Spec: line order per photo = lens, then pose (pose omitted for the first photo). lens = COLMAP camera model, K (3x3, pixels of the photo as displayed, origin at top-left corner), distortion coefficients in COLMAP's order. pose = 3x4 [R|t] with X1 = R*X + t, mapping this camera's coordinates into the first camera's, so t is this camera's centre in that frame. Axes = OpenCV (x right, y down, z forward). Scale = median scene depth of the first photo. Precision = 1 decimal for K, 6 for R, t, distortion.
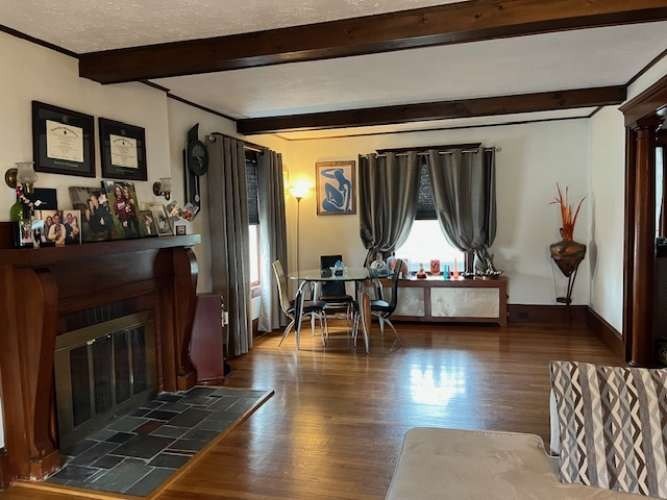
lens RADIAL K [[499.6, 0, 333.5], [0, 499.6, 250.0], [0, 0, 1]] dist [0.172311, -0.168645]
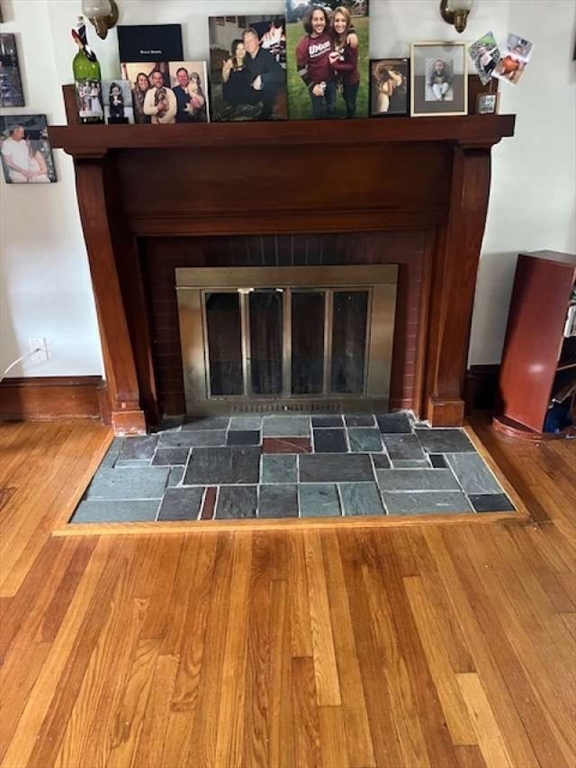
lens RADIAL K [[582.4, 0, 287.8], [0, 582.4, 388.8], [0, 0, 1]] dist [0.115208, -0.162976]
pose [[0.295752, 0.393910, -0.870268, 0.190666], [-0.056518, 0.916642, 0.395693, -0.006265], [0.953591, -0.067841, 0.293362, 0.615700]]
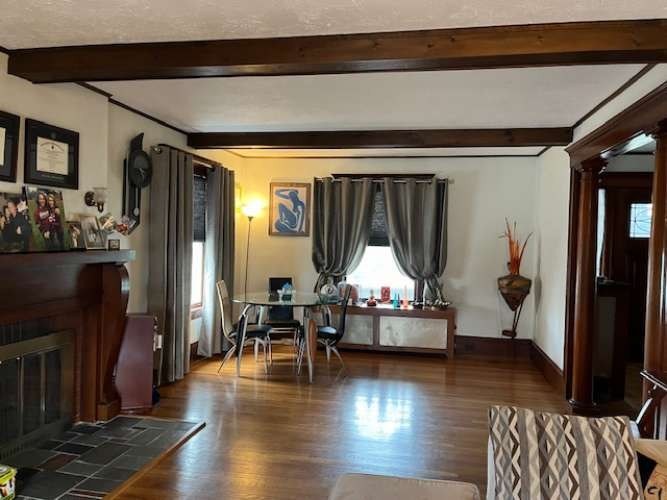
lens RADIAL K [[499.6, 0, 333.5], [0, 499.6, 250.0], [0, 0, 1]] dist [0.172311, -0.168645]
pose [[0.995287, 0.051890, 0.081916, 0.020454], [-0.048243, 0.997781, -0.045885, -0.005201], [-0.084116, 0.041717, 0.995582, 0.033591]]
